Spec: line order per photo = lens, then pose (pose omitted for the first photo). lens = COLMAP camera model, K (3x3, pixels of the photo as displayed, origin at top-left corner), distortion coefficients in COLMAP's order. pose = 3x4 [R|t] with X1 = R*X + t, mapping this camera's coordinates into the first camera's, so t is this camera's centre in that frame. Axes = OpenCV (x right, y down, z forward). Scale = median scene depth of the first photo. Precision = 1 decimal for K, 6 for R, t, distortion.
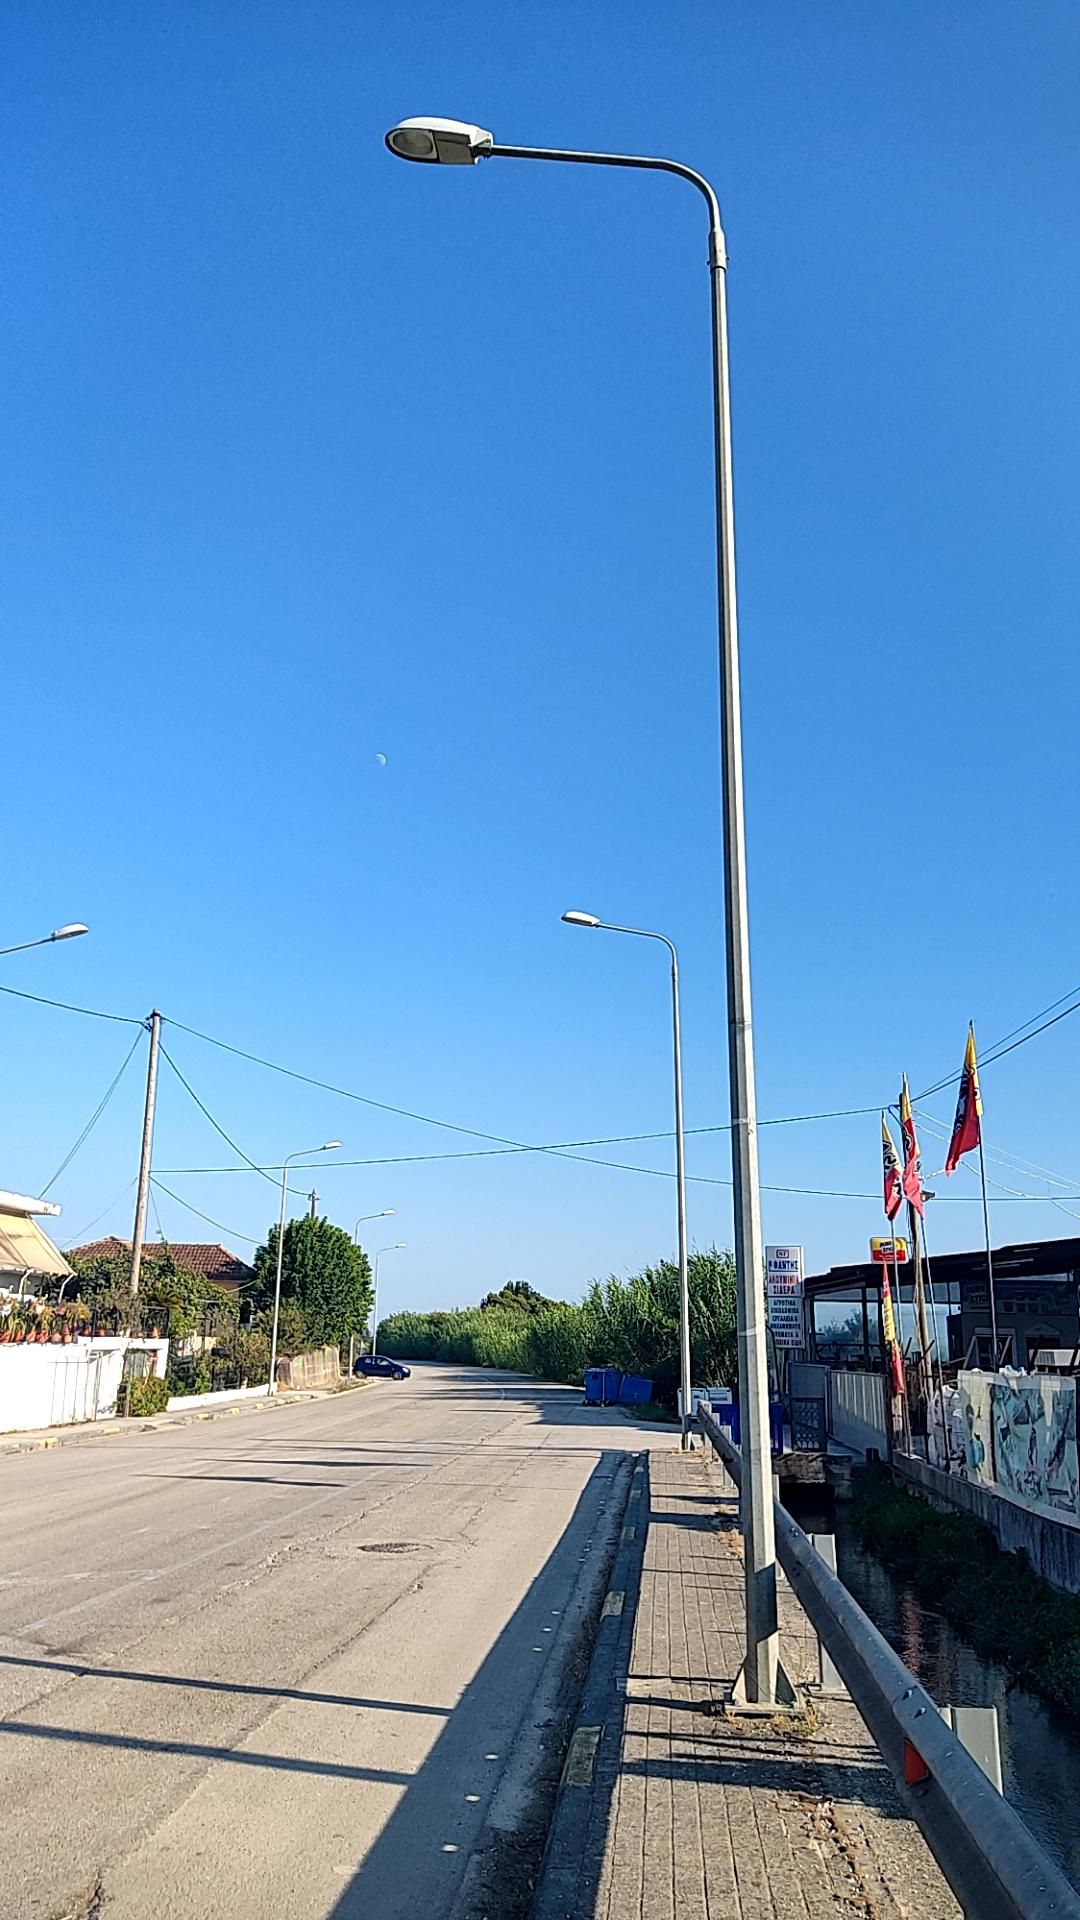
lens RADIAL K [[1325.4, 0, 540.0], [0, 1325.4, 960.0], [0, 0, 1]] dist [0.067861, 0.001786]
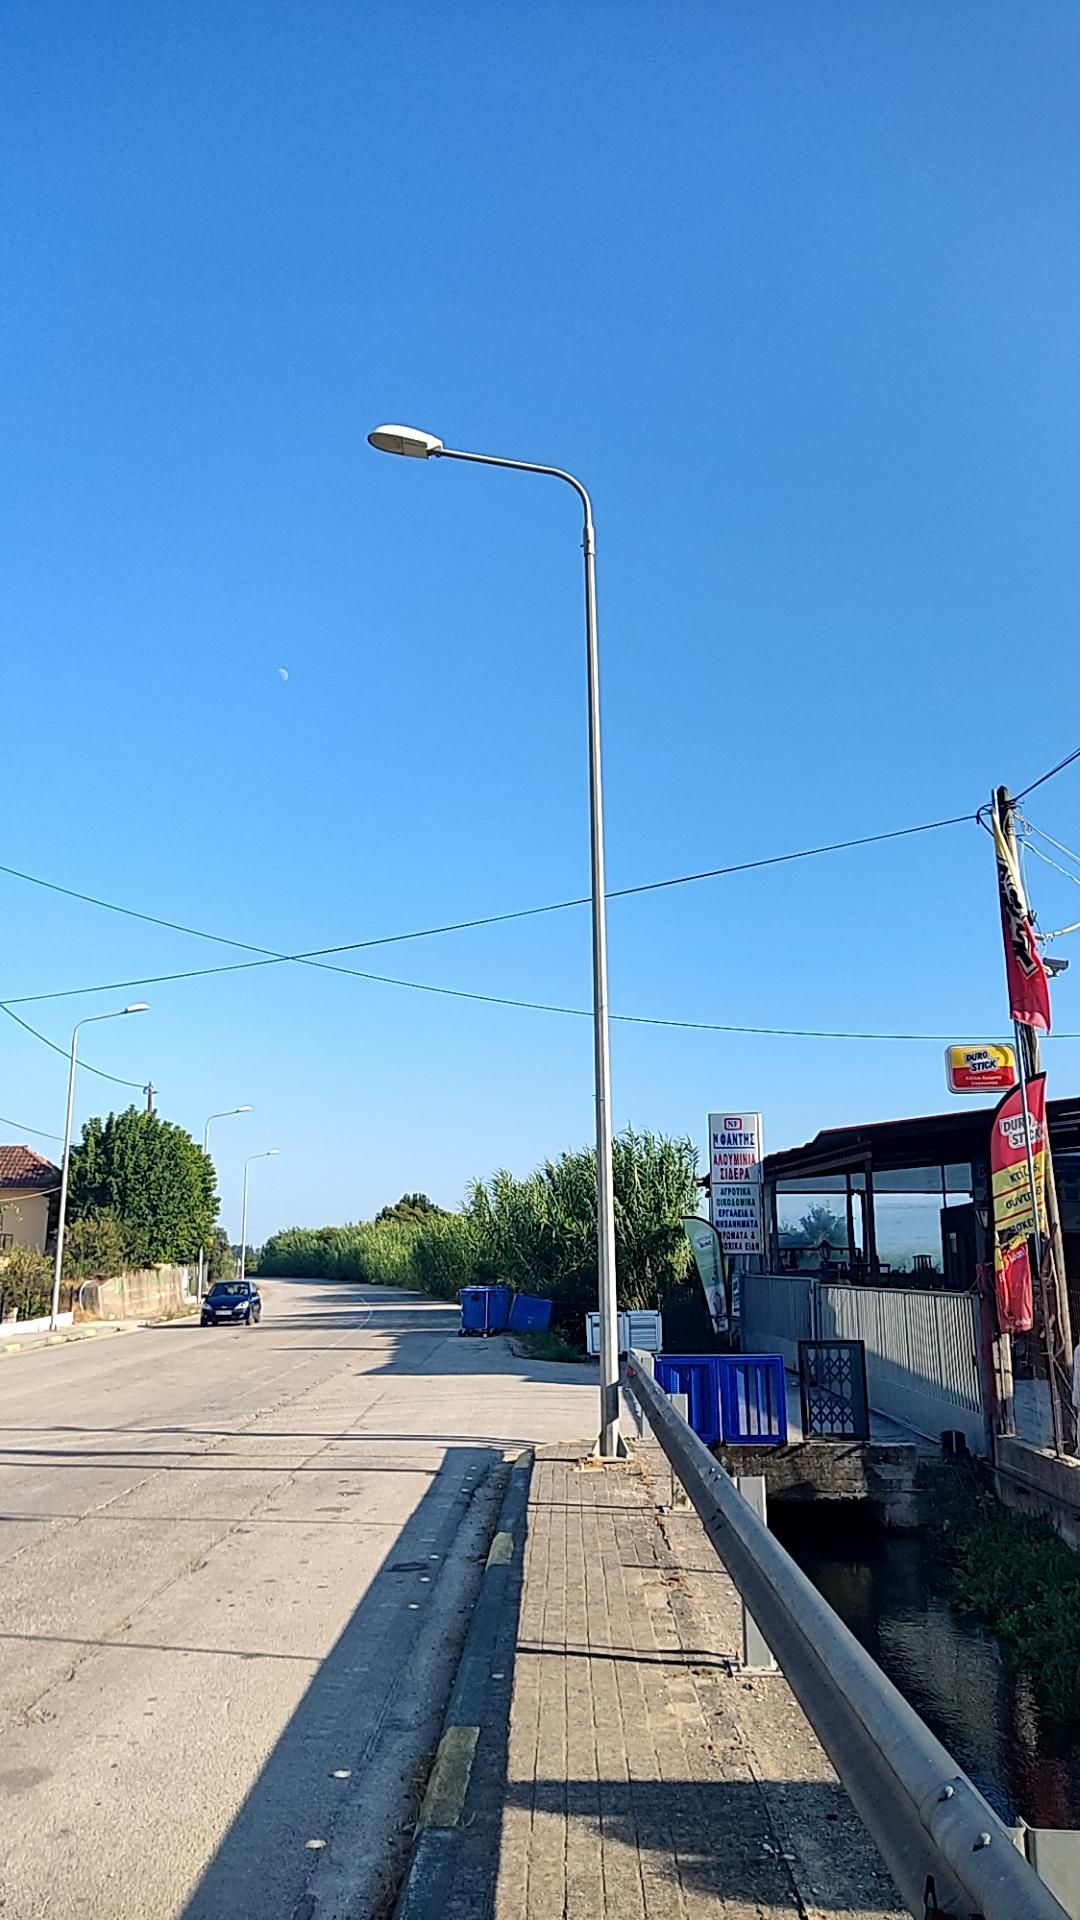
lens RADIAL K [[1325.4, 0, 540.0], [0, 1325.4, 960.0], [0, 0, 1]] dist [0.067861, 0.001786]
pose [[0.997534, -0.001763, 0.070162, 0.021338], [-0.002445, 0.998205, 0.059839, 0.065794], [-0.070141, -0.059863, 0.995739, 0.221876]]
